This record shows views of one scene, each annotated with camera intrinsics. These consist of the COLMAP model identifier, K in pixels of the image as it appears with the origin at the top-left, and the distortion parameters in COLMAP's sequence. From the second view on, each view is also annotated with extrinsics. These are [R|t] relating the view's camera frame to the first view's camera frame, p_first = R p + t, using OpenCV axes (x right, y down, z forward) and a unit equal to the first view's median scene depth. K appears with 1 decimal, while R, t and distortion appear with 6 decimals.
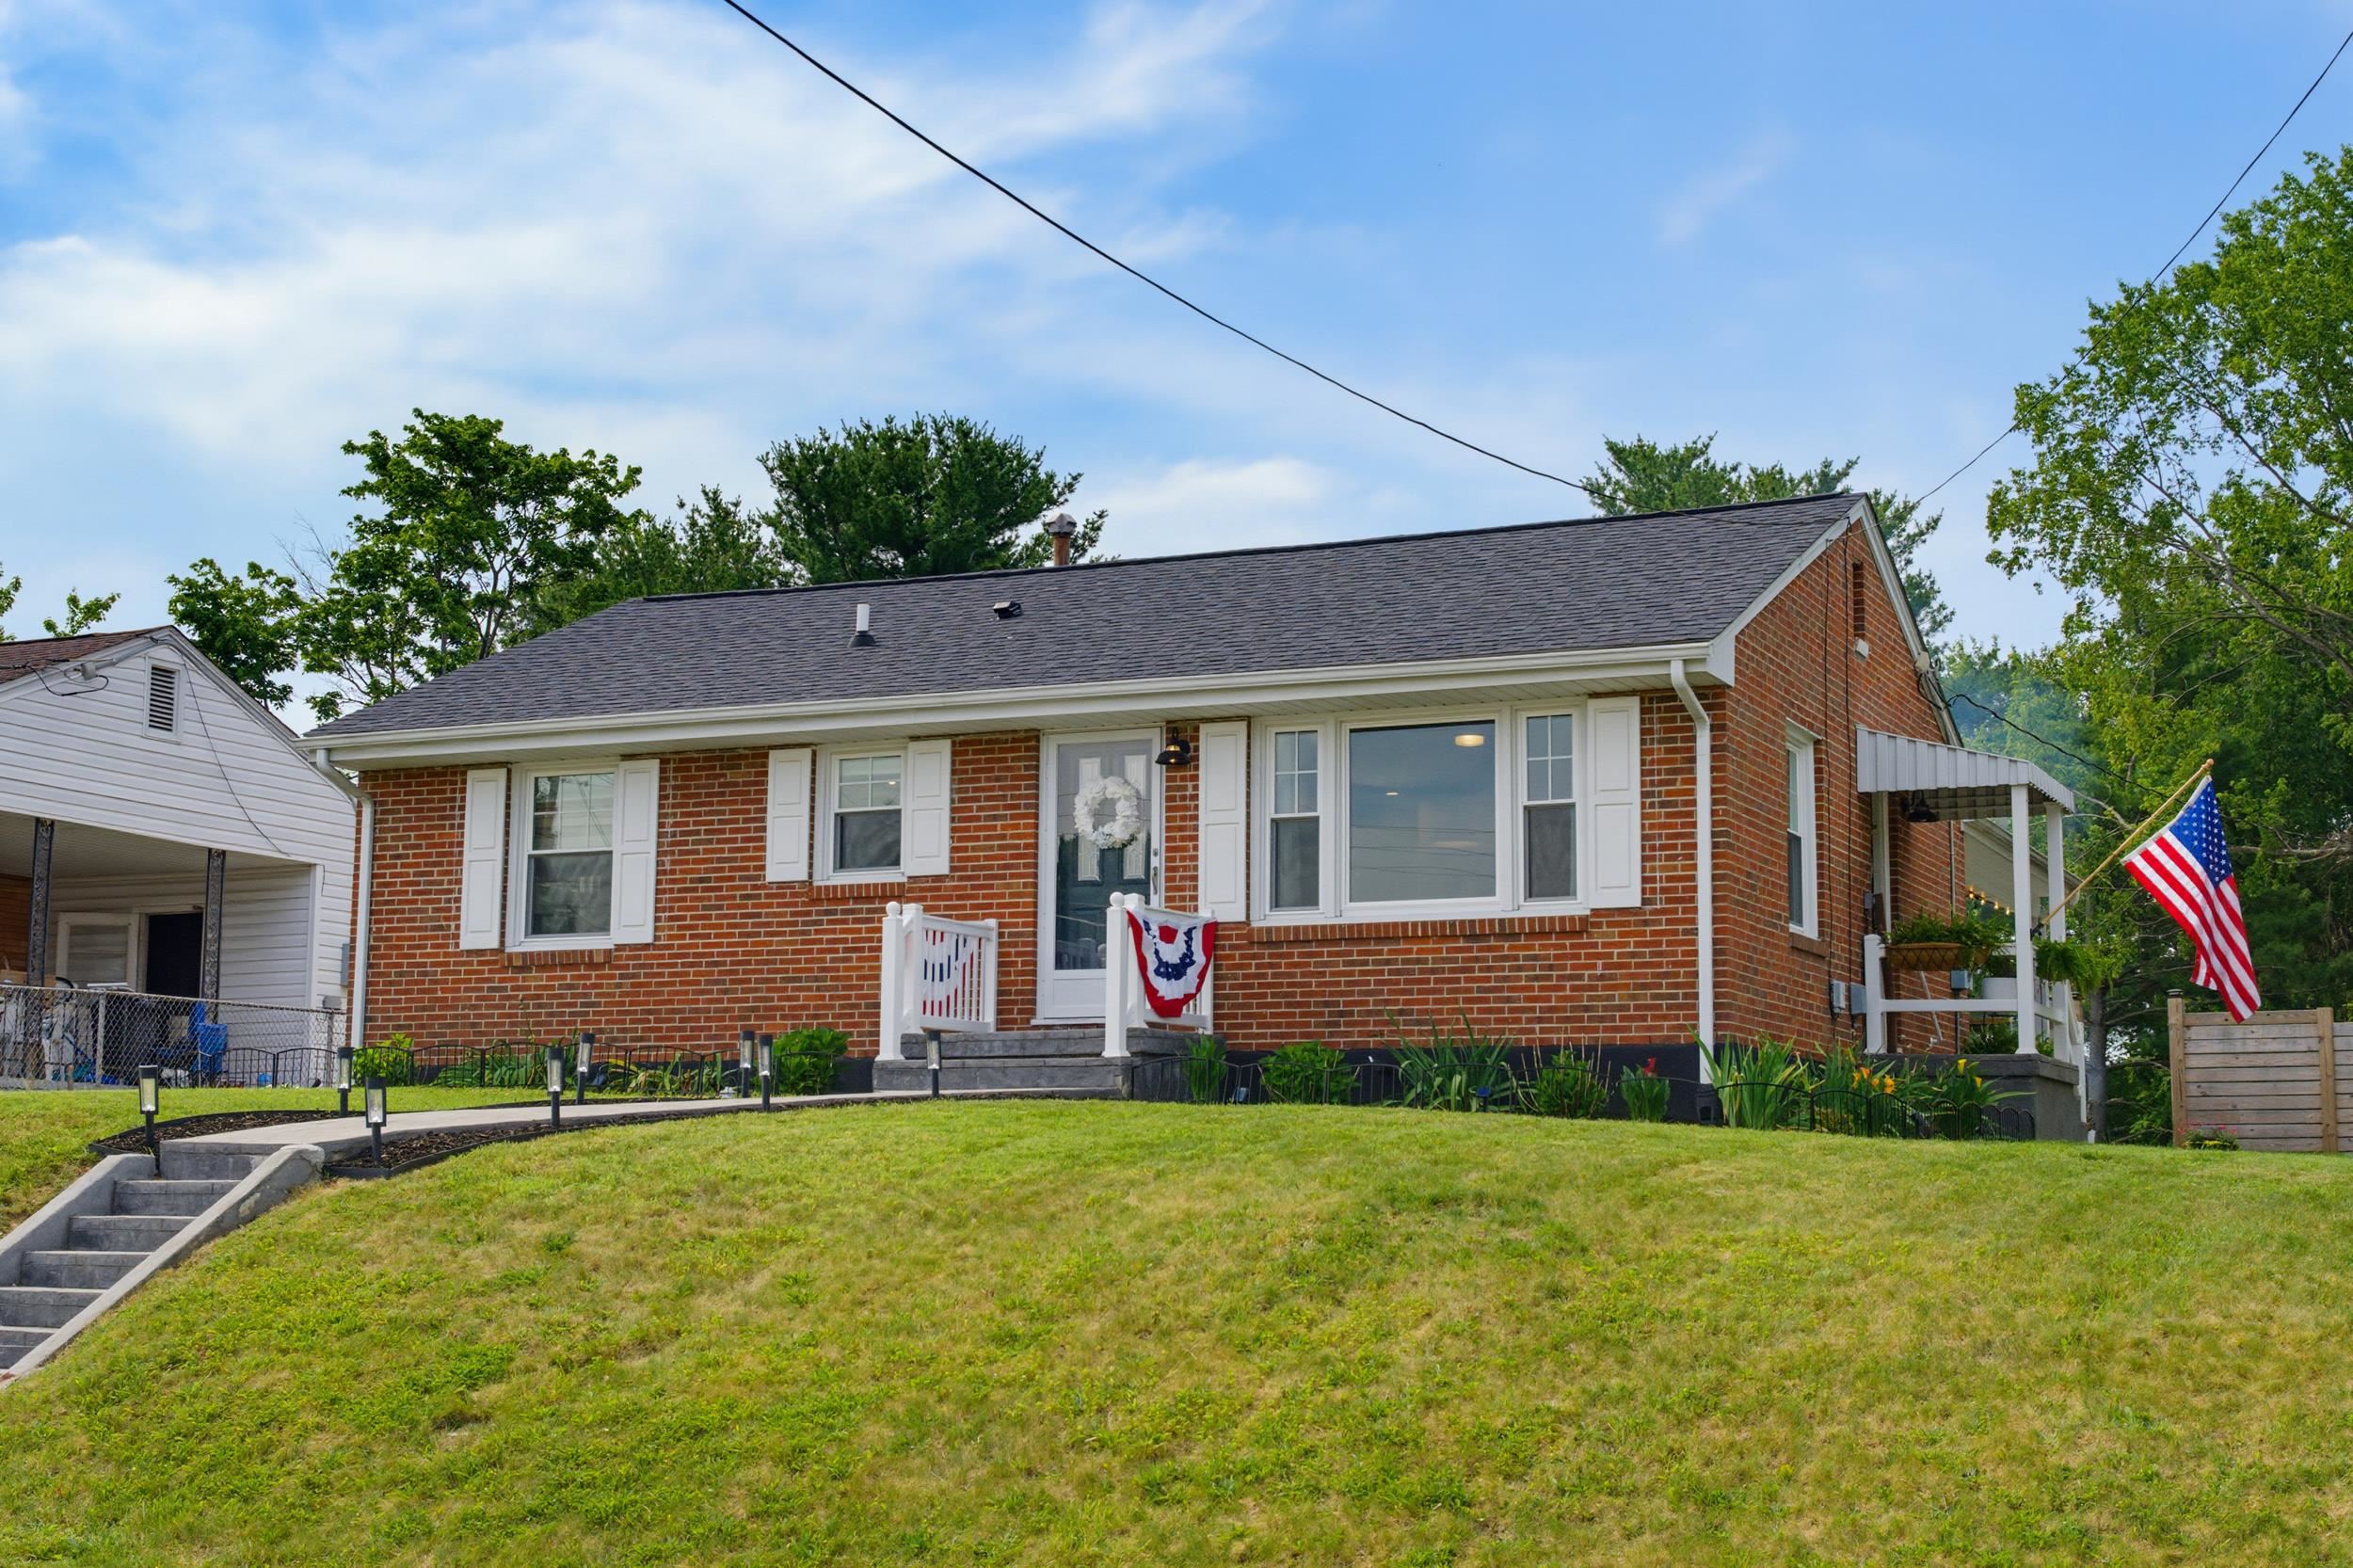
lens RADIAL K [[3233.8, 0, 1181.7], [0, 3233.8, 788.9], [0, 0, 1]] dist [0.135228, 0.000000]
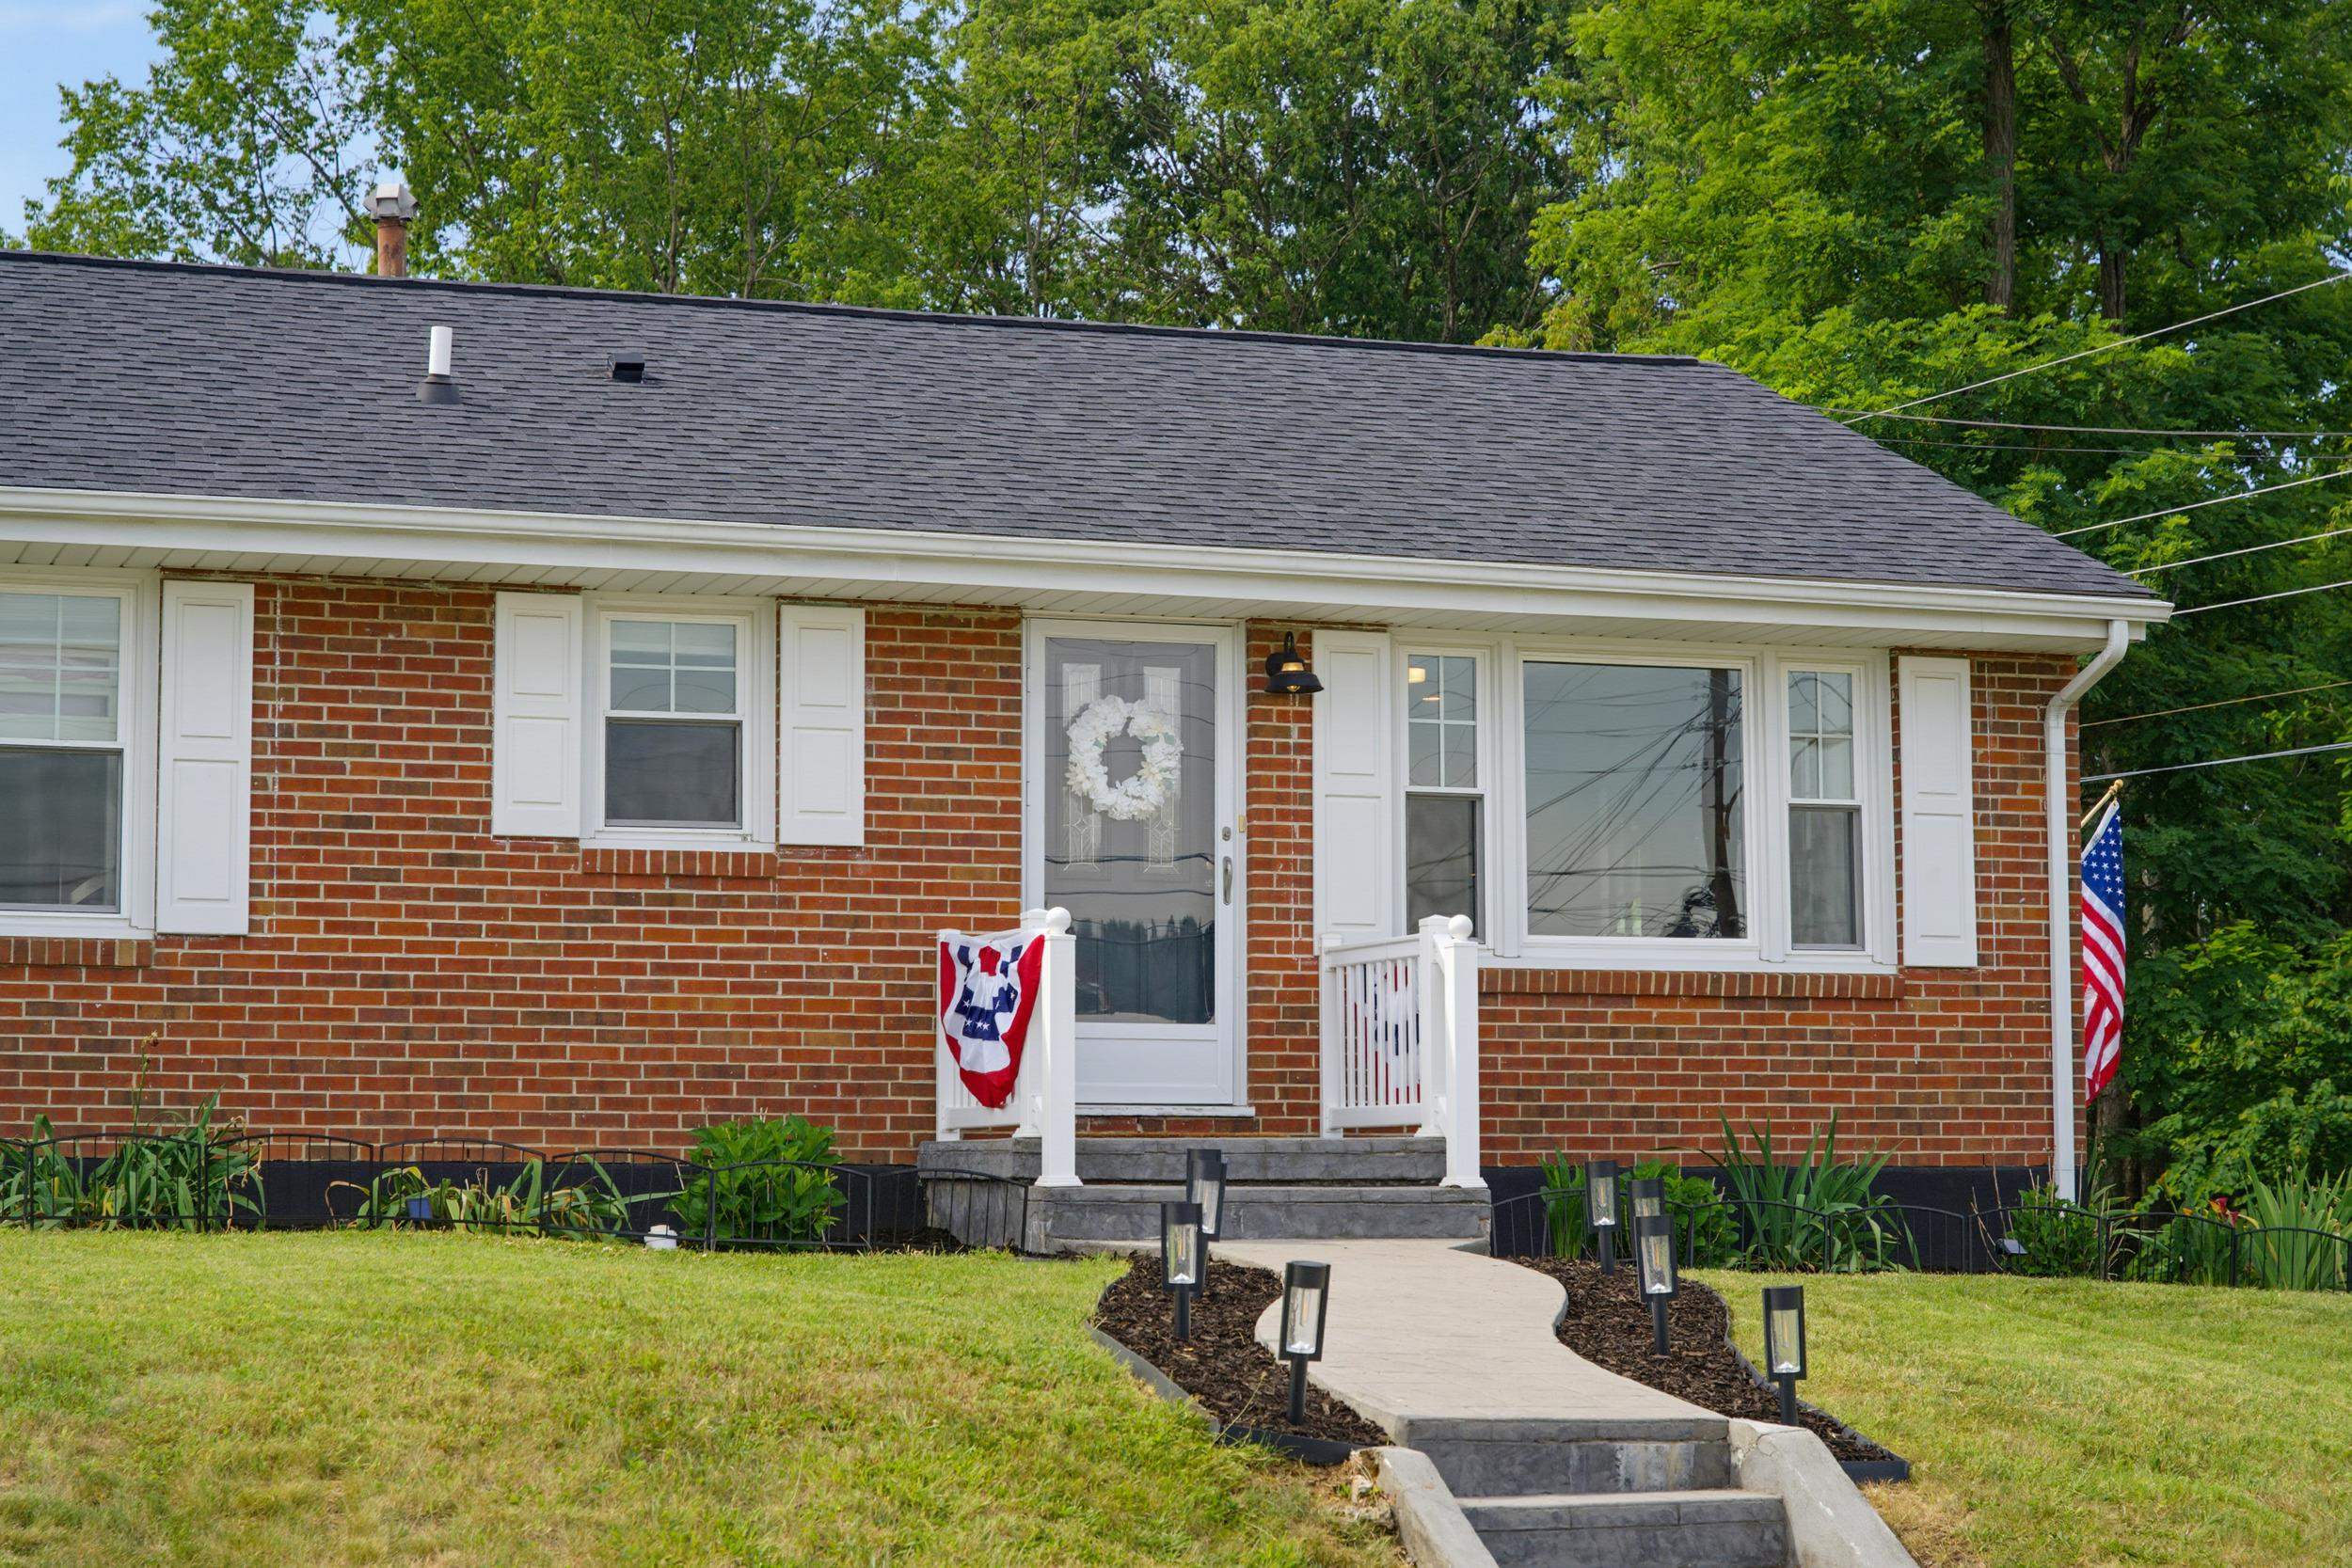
lens RADIAL K [[4610.2, 0, 1179.0], [0, 4610.2, 788.8], [0, 0, 1]] dist [-0.092588, 0.000000]
pose [[0.722458, 0.061194, 0.688701, -0.571604], [-0.084022, 0.996464, -0.000399, 0.011637], [-0.686290, -0.057577, 0.725045, 0.361126]]
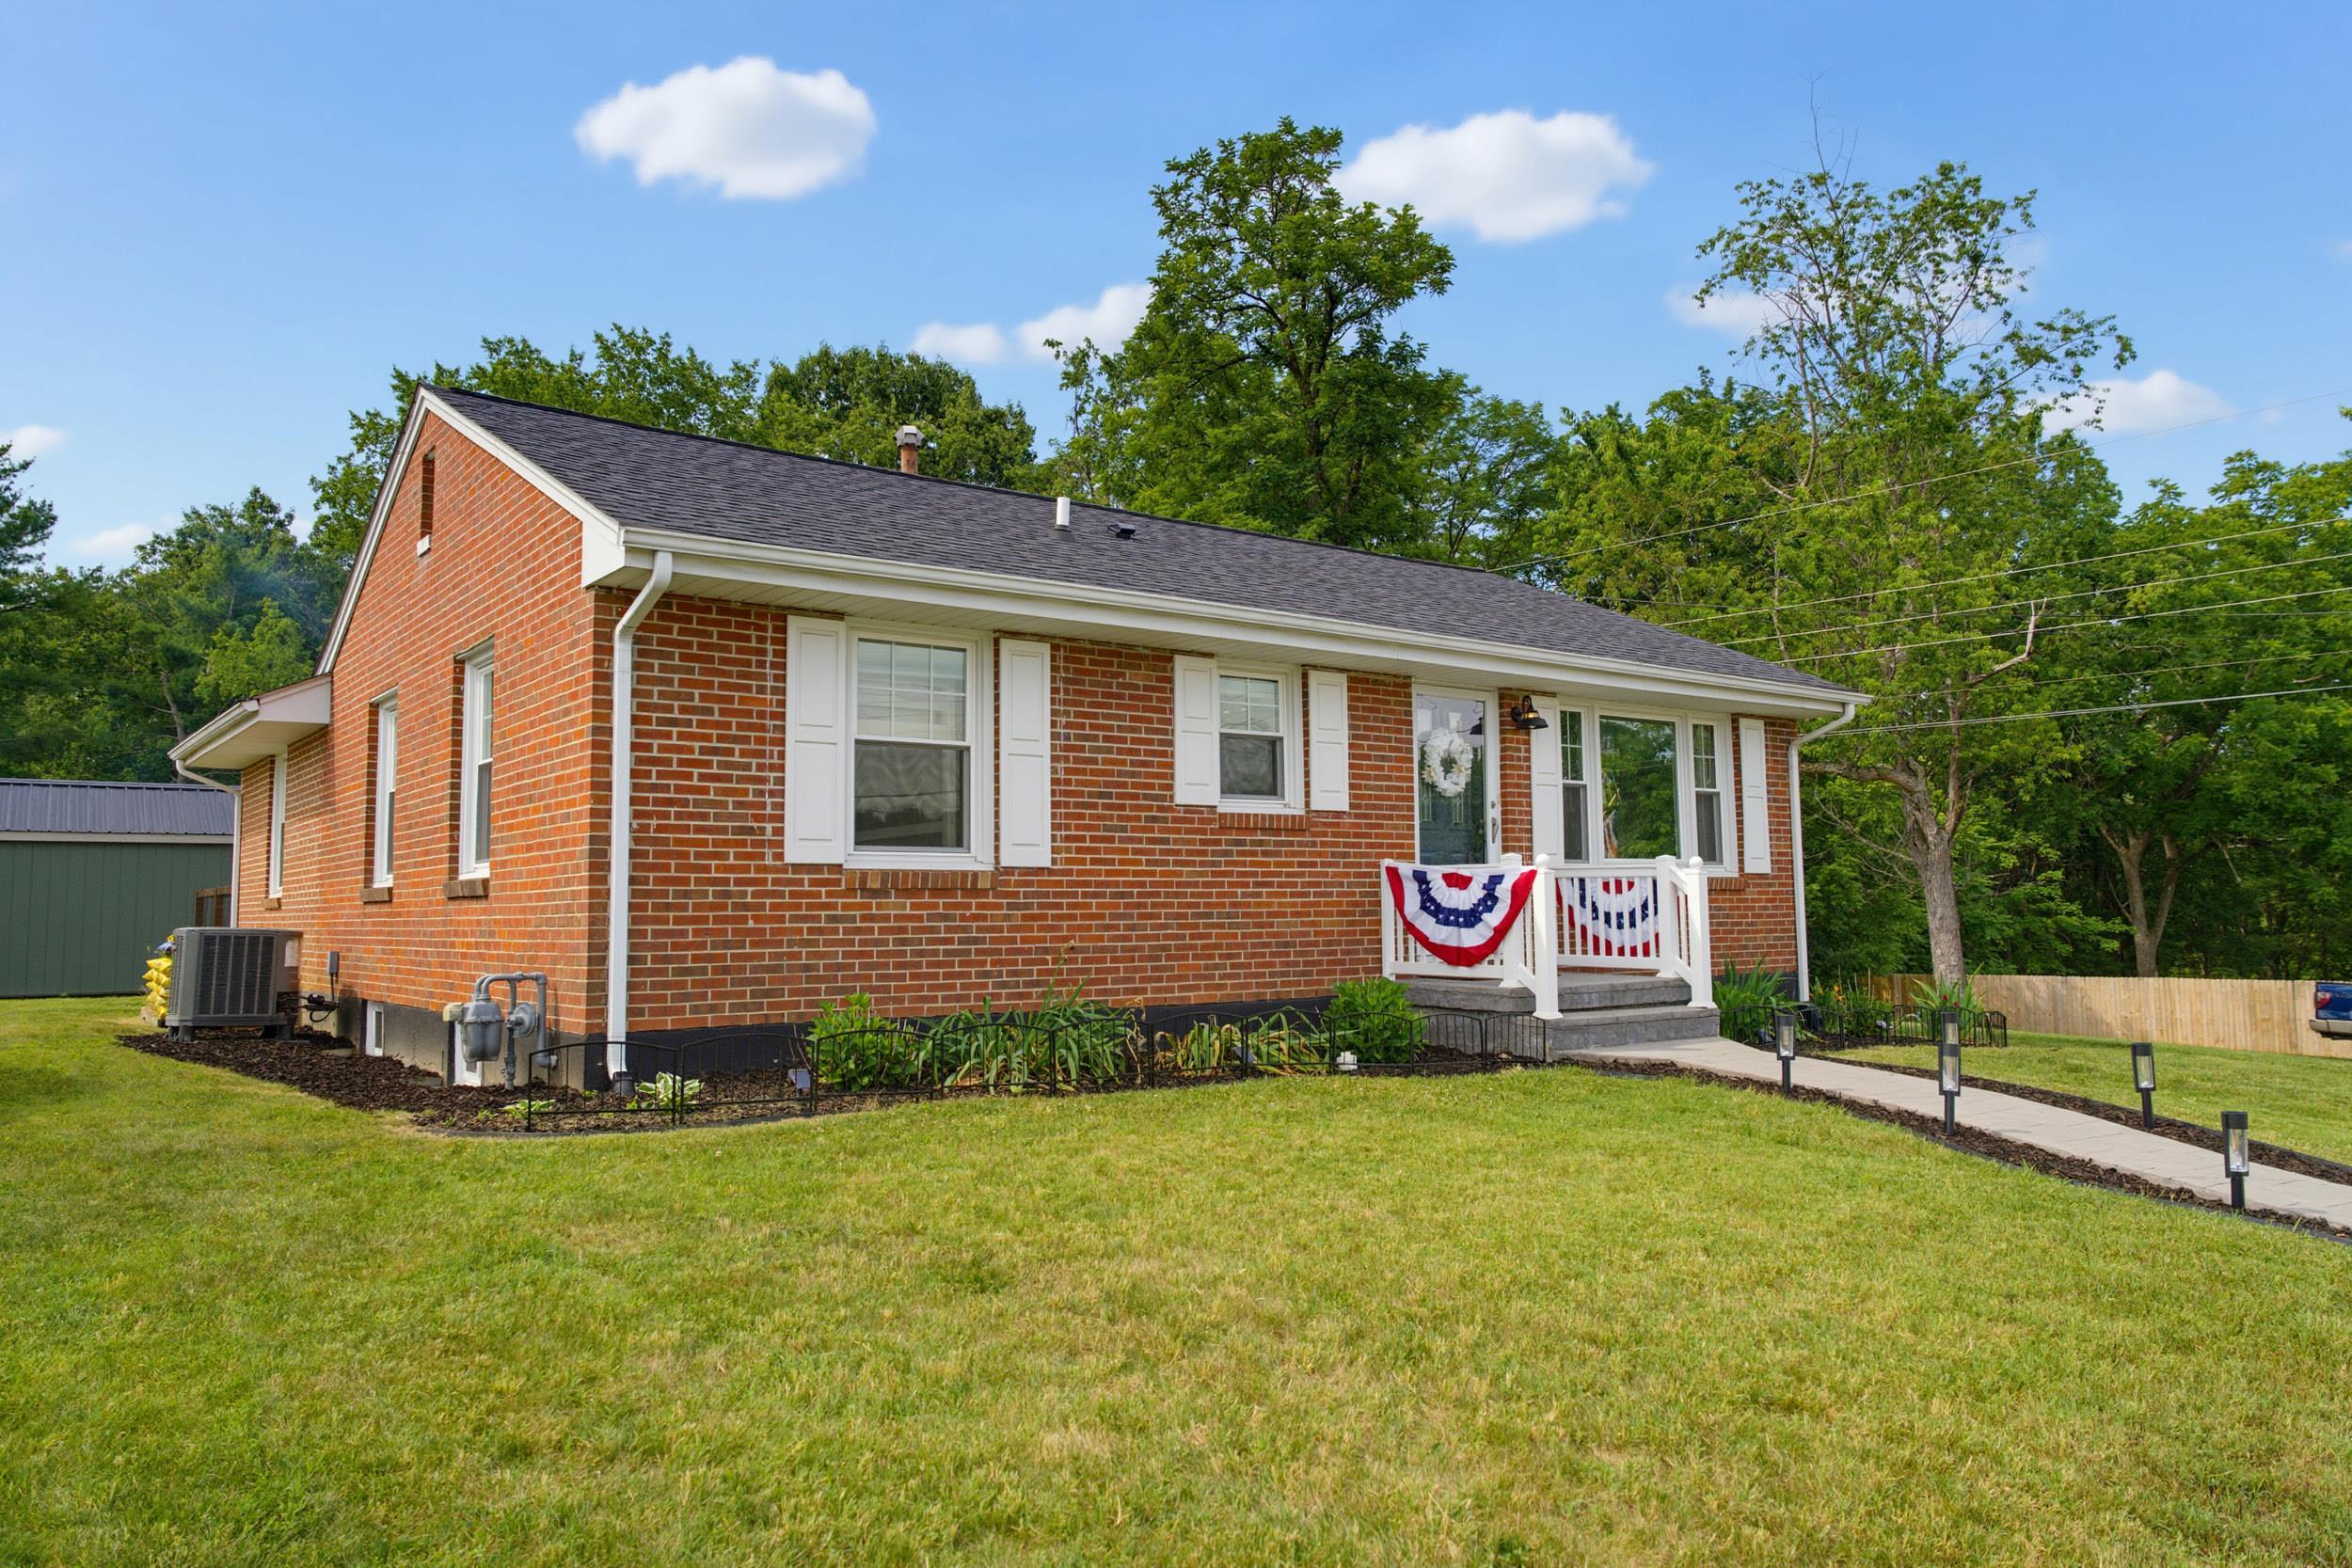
lens RADIAL K [[1614.2, 0, 1163.6], [0, 1614.2, 777.2], [0, 0, 1]] dist [0.008001, 0.018681]
pose [[0.480592, 0.060060, 0.874885, -0.513148], [-0.105908, 0.994325, -0.010082, 0.026127], [-0.870526, -0.087813, 0.484225, 0.783705]]
